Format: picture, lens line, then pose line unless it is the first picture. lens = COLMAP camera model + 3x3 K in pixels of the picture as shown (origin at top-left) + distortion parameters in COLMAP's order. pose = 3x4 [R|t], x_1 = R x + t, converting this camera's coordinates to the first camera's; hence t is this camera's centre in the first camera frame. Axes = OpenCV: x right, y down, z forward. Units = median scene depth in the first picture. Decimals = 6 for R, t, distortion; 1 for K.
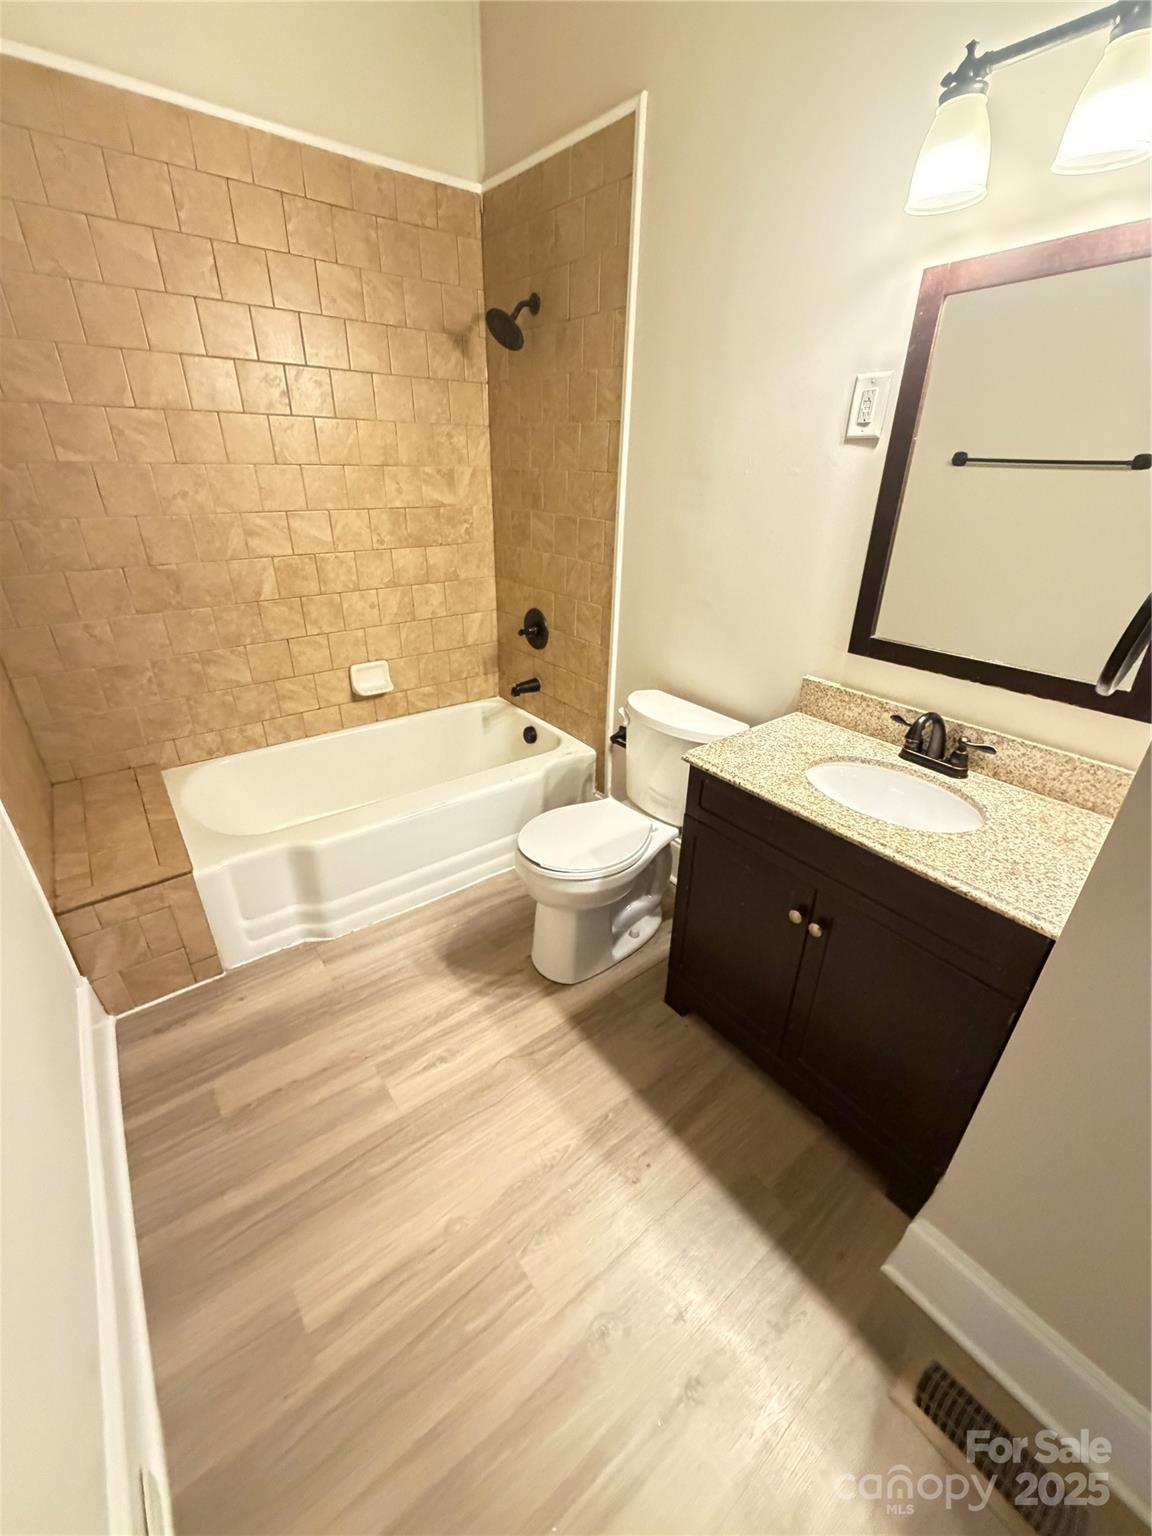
lens RADIAL K [[611.2, 0, 582.5], [0, 611.2, 765.5], [0, 0, 1]] dist [-0.001772, 0.000129]
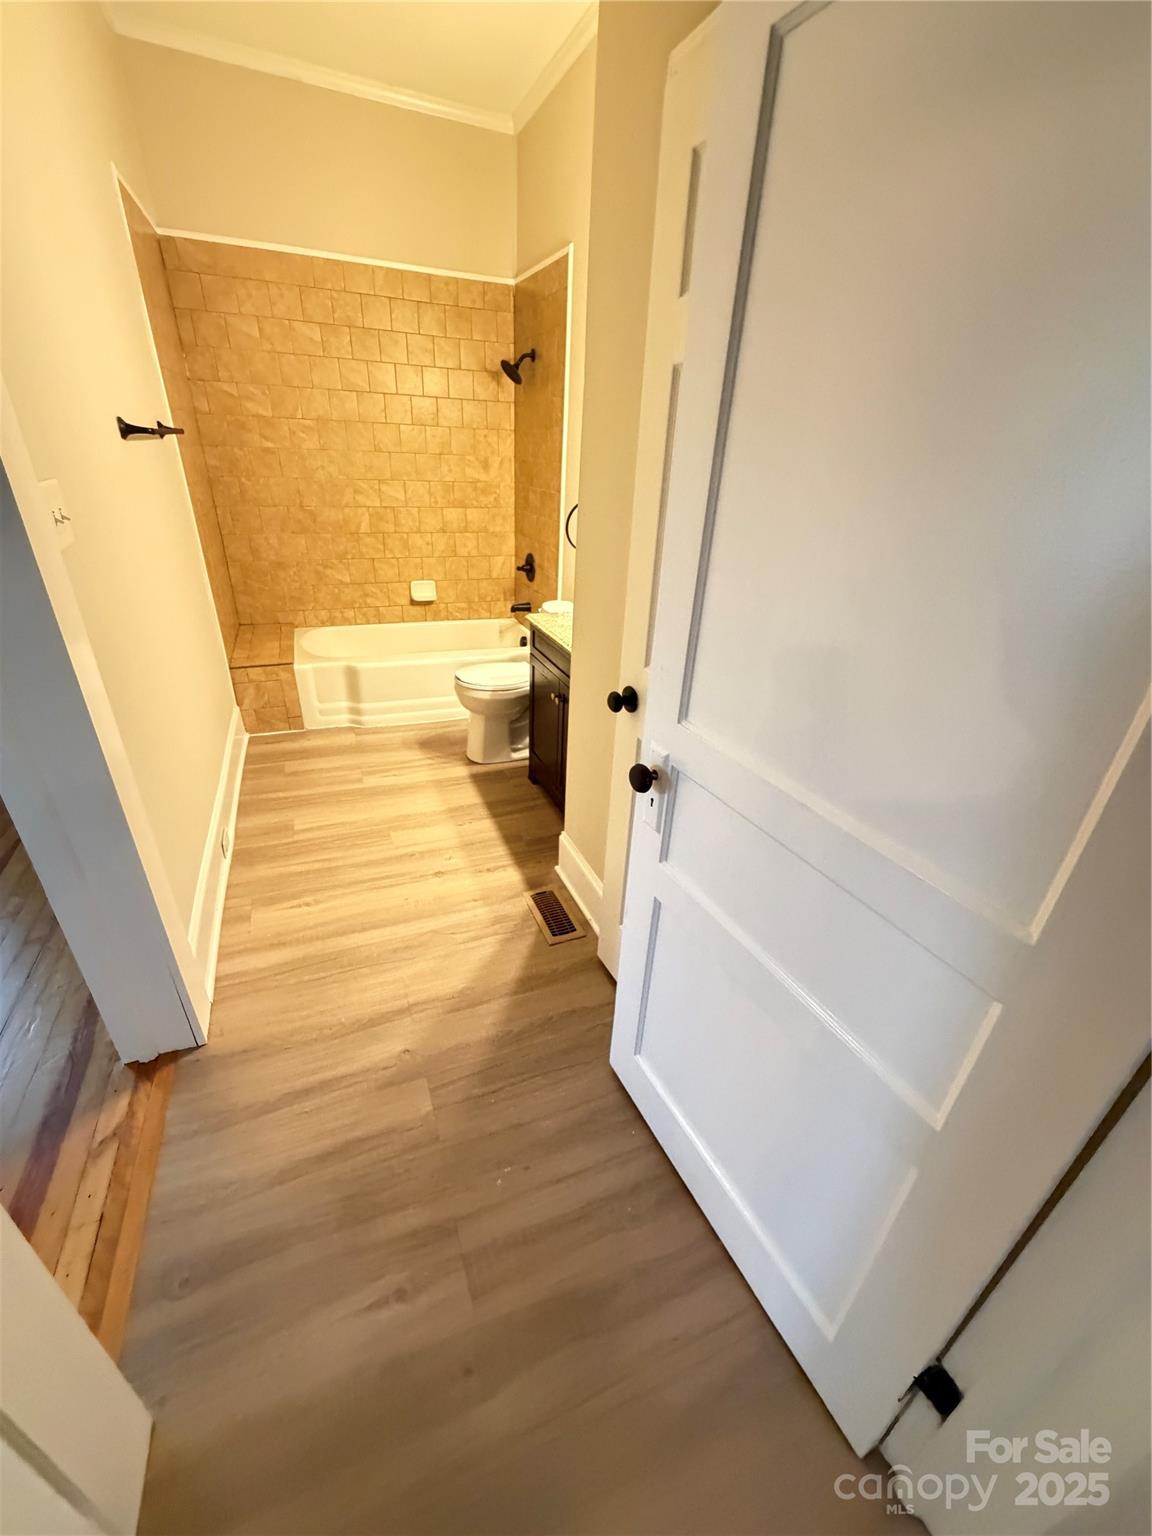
lens RADIAL K [[611.2, 0, 582.5], [0, 611.2, 765.5], [0, 0, 1]] dist [-0.001772, 0.000129]
pose [[0.964773, 0.140382, -0.222499, 0.550747], [-0.138711, 0.990061, 0.023201, 0.248868], [0.223545, 0.008480, 0.974657, -0.514708]]
